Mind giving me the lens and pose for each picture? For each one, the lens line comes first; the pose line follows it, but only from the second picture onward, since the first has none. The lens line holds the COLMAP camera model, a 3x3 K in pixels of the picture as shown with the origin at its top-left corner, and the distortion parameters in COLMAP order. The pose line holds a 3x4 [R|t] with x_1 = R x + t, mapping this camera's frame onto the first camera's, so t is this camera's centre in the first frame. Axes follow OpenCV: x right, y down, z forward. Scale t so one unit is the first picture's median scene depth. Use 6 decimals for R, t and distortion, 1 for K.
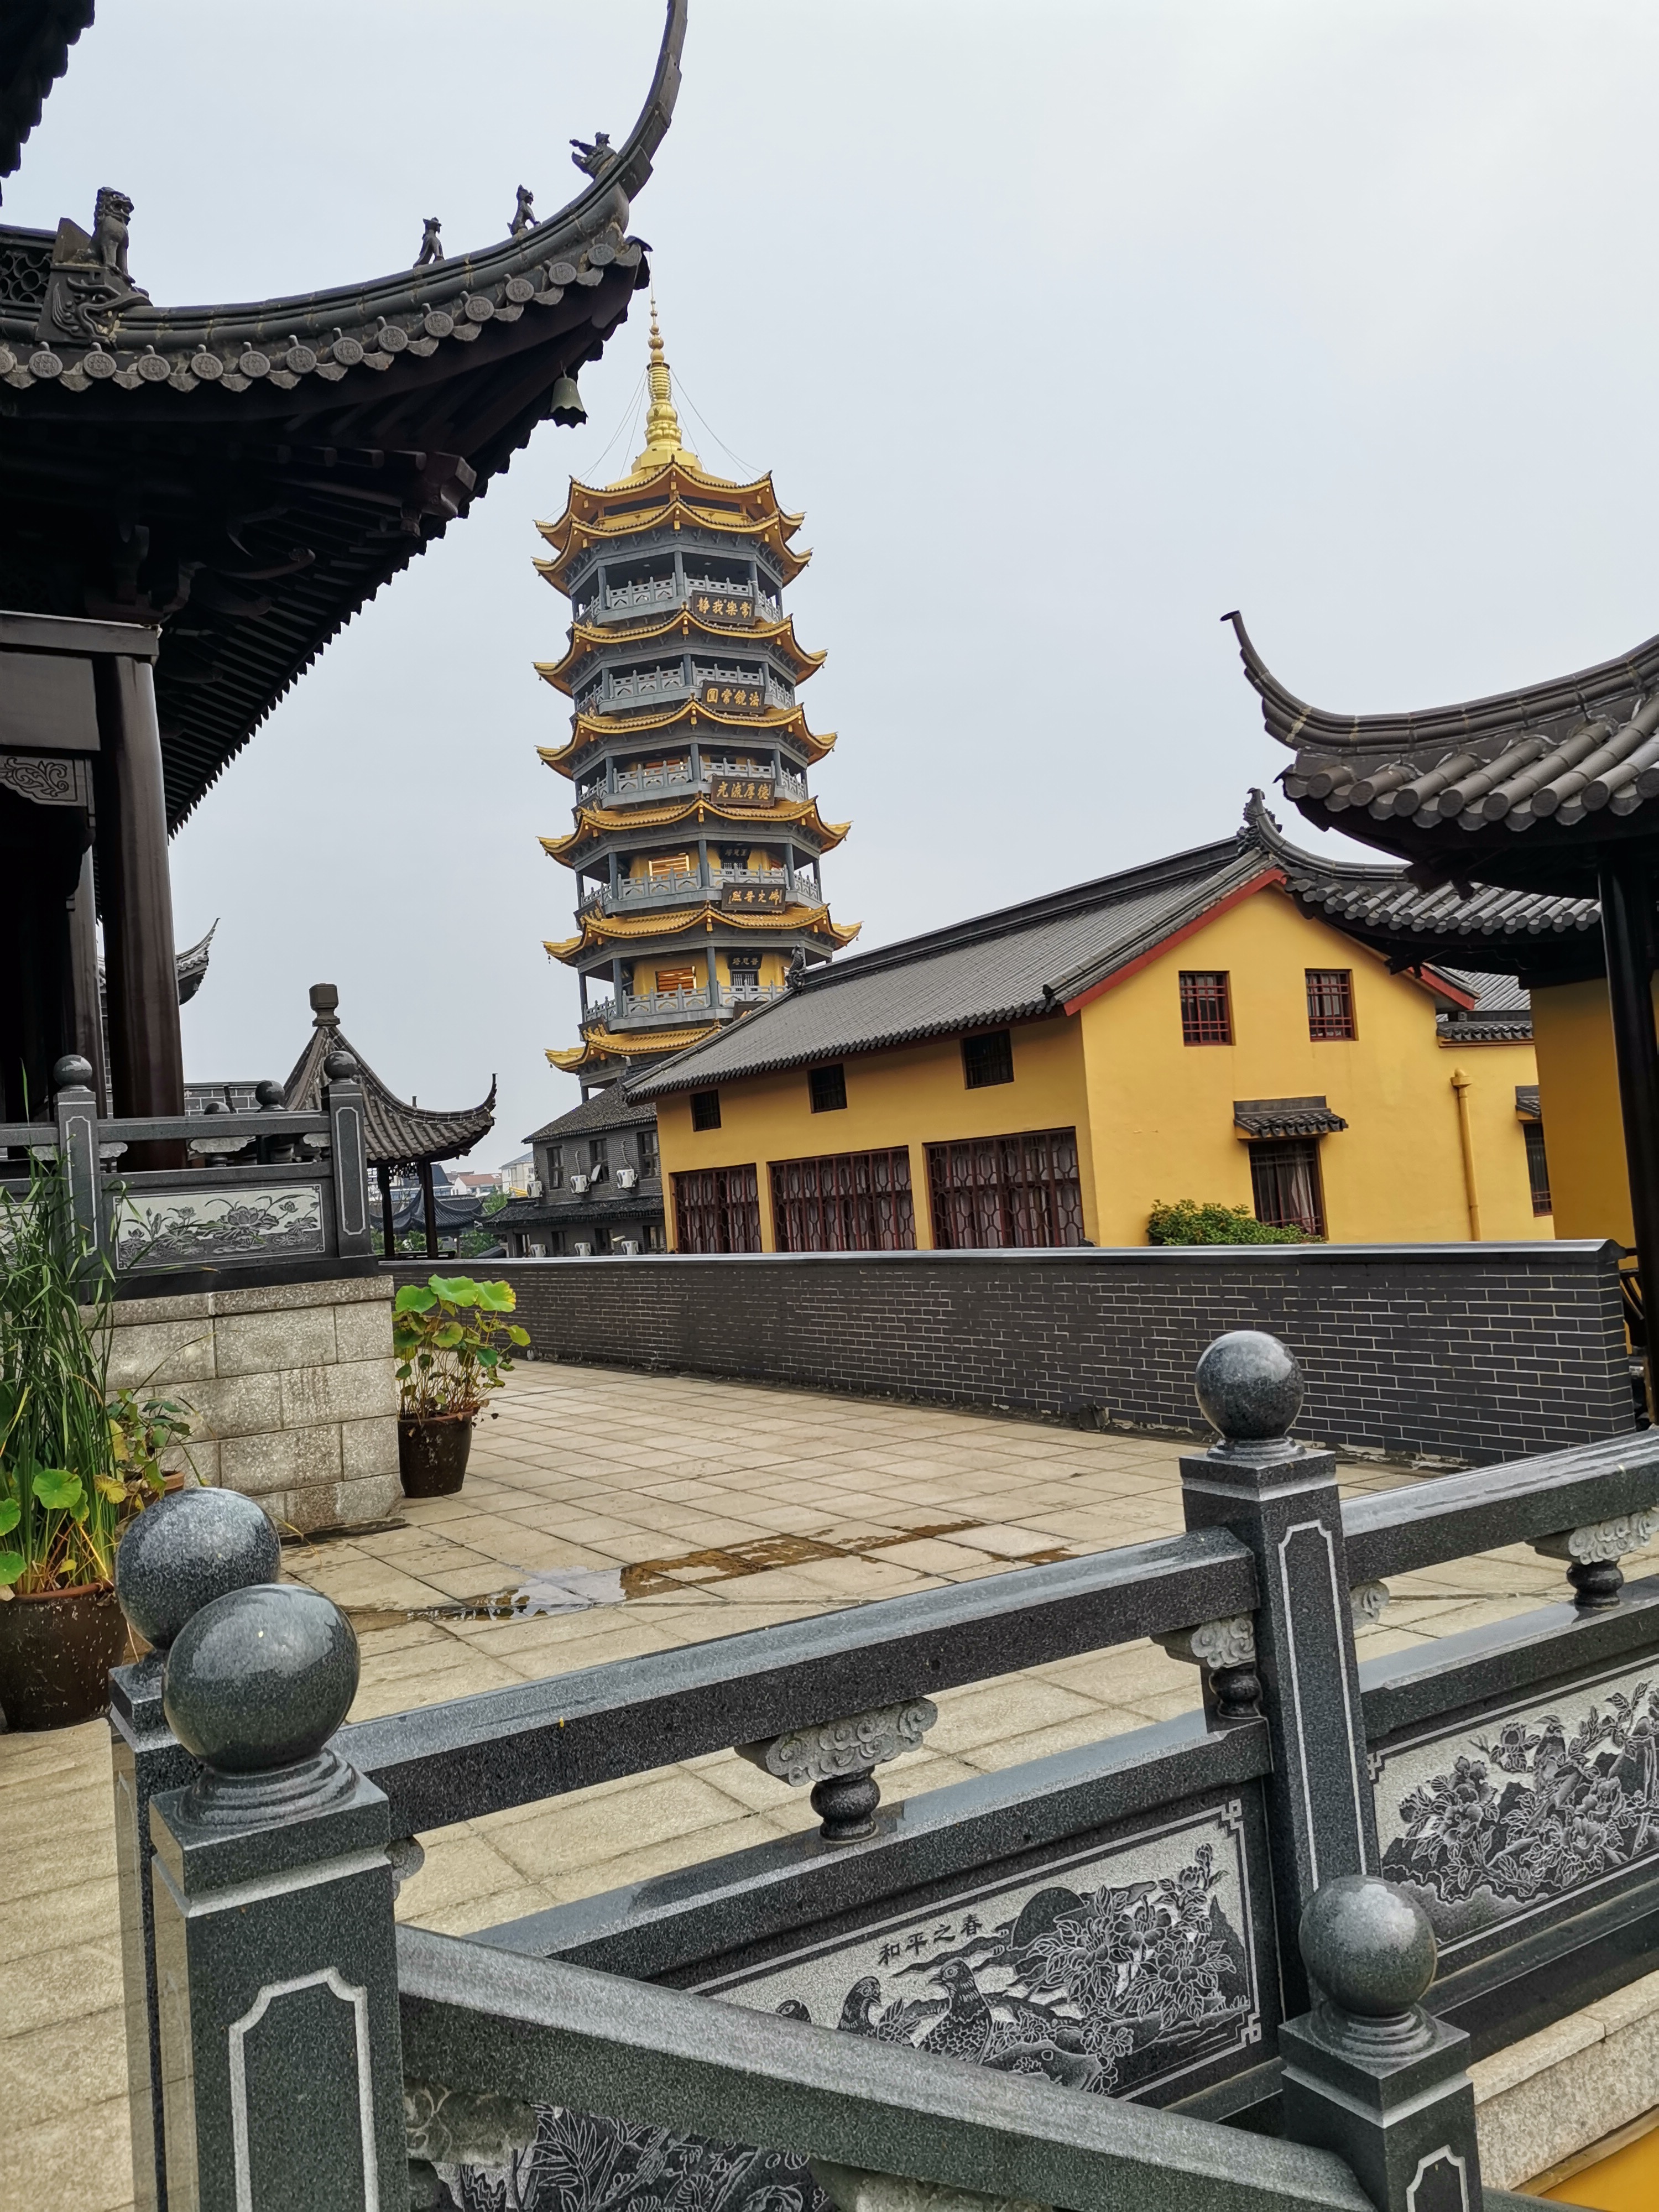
lens RADIAL K [[1670.4, 0, 829.3], [0, 1670.4, 1105.0], [0, 0, 1]] dist [0.017050, -0.004518]
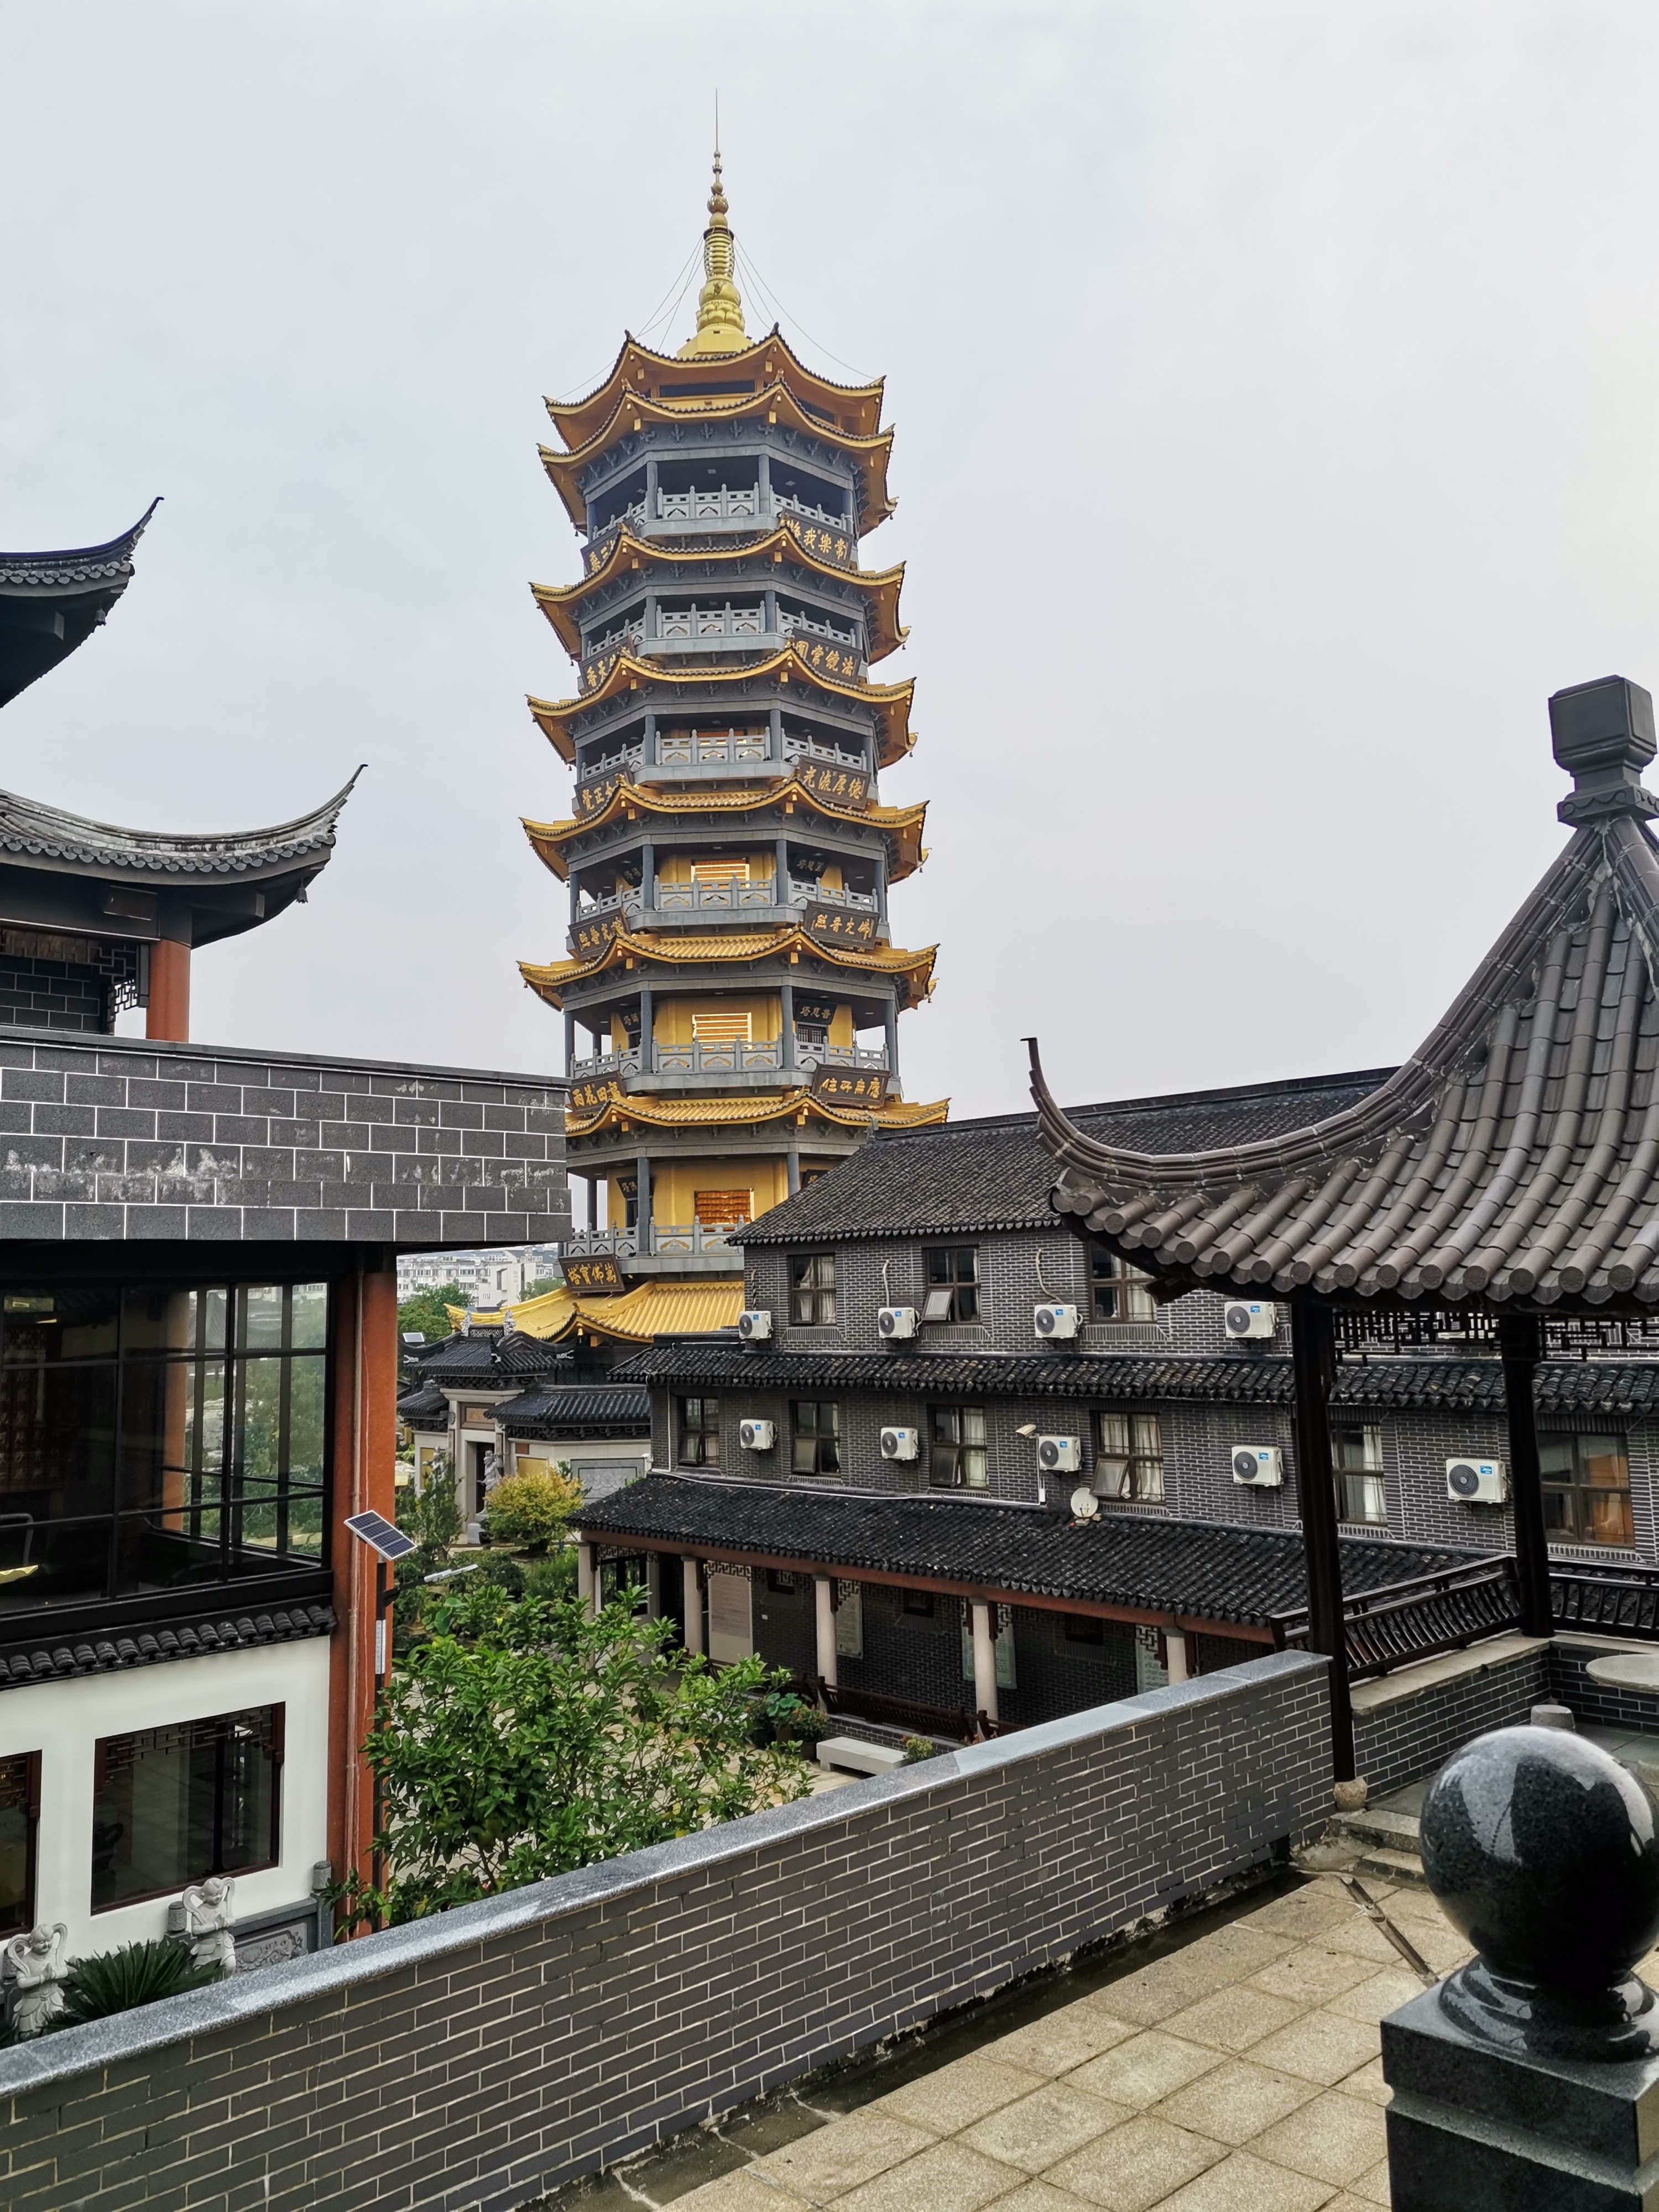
lens RADIAL K [[1670.4, 0, 830.4], [0, 1670.4, 1102.5], [0, 0, 1]] dist [0.017050, -0.004518]
pose [[0.974231, 0.076960, 0.212016, -0.196701], [-0.060170, 0.994601, -0.084546, 0.014666], [-0.217378, 0.069610, 0.973602, 0.291782]]
